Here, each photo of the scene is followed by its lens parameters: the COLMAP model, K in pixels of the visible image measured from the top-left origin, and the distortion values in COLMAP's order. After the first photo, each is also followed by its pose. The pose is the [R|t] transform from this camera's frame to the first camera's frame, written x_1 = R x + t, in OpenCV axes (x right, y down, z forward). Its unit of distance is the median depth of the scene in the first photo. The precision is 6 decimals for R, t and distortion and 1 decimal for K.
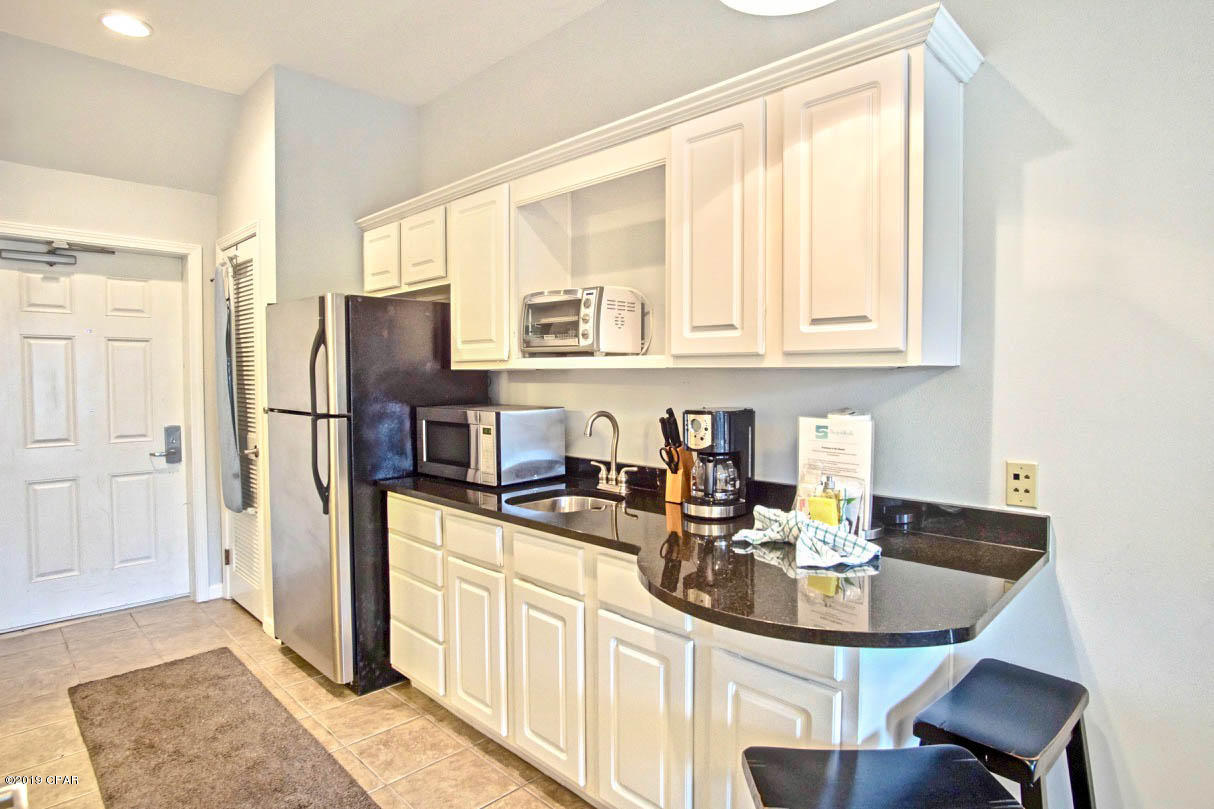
lens RADIAL K [[652.5, 0, 604.3], [0, 652.5, 397.8], [0, 0, 1]] dist [-0.025747, 0.003374]
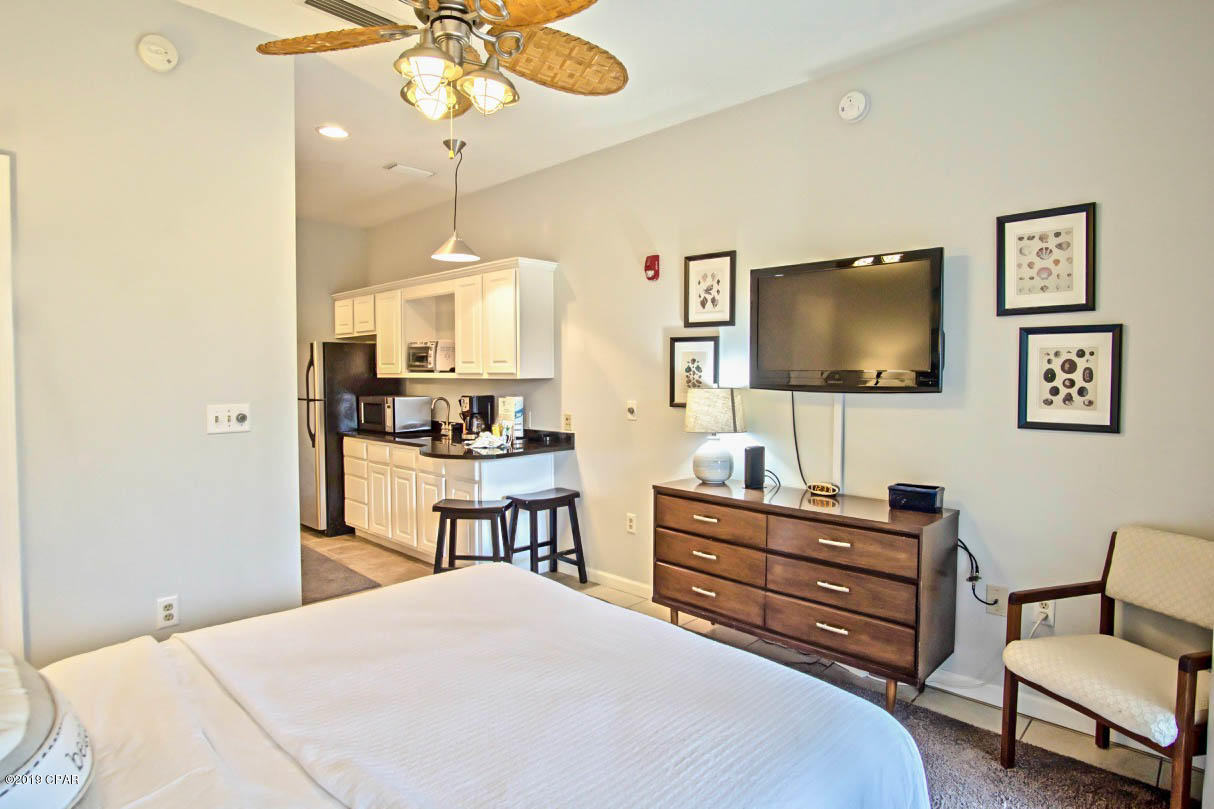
lens RADIAL K [[652.5, 0, 604.3], [0, 652.5, 397.8], [0, 0, 1]] dist [-0.025747, 0.003374]
pose [[0.999932, 0.000741, 0.011614, 0.516294], [-0.000728, 0.999999, -0.001054, 0.023674], [-0.011615, 0.001045, 0.999932, -1.176992]]
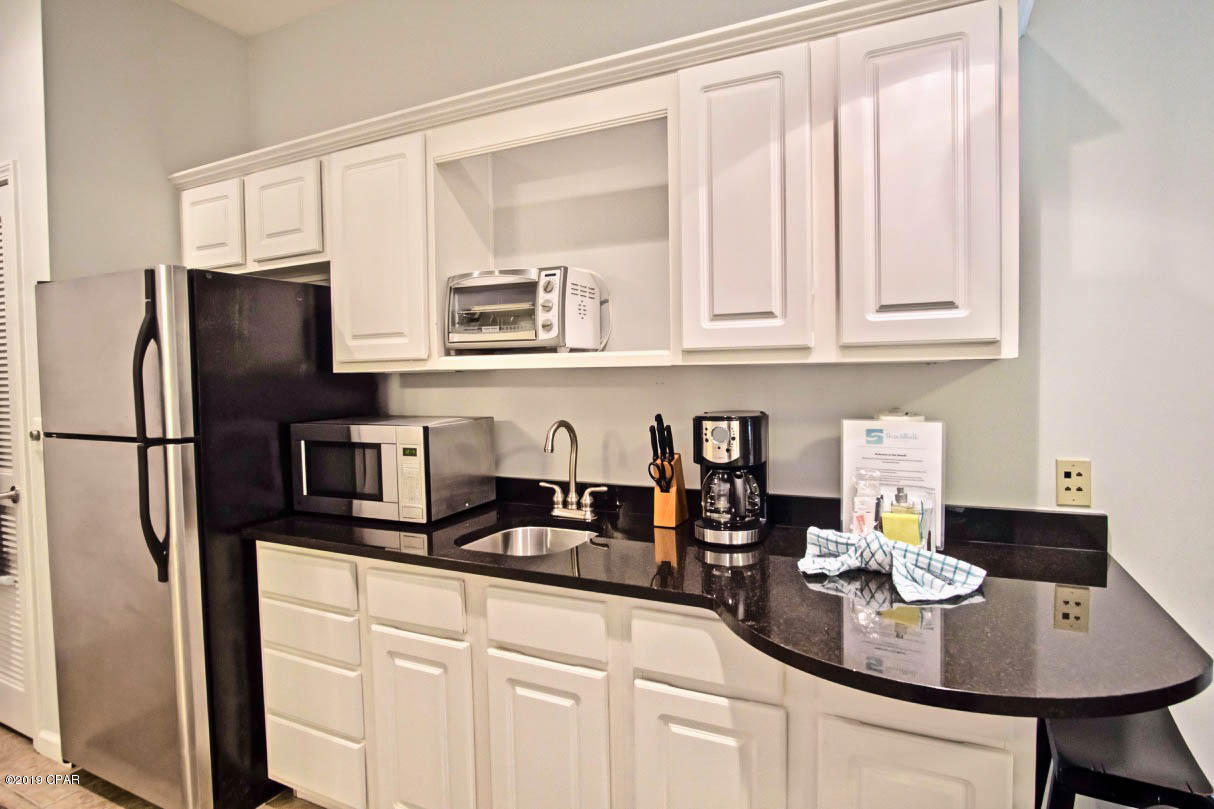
lens RADIAL K [[657.1, 0, 597.5], [0, 657.1, 395.1], [0, 0, 1]] dist [-0.022776, 0.001845]
pose [[0.952142, -0.025190, 0.304616, -0.208291], [0.027349, 0.999622, -0.002822, -0.007442], [-0.304430, 0.011018, 0.952471, 0.205061]]
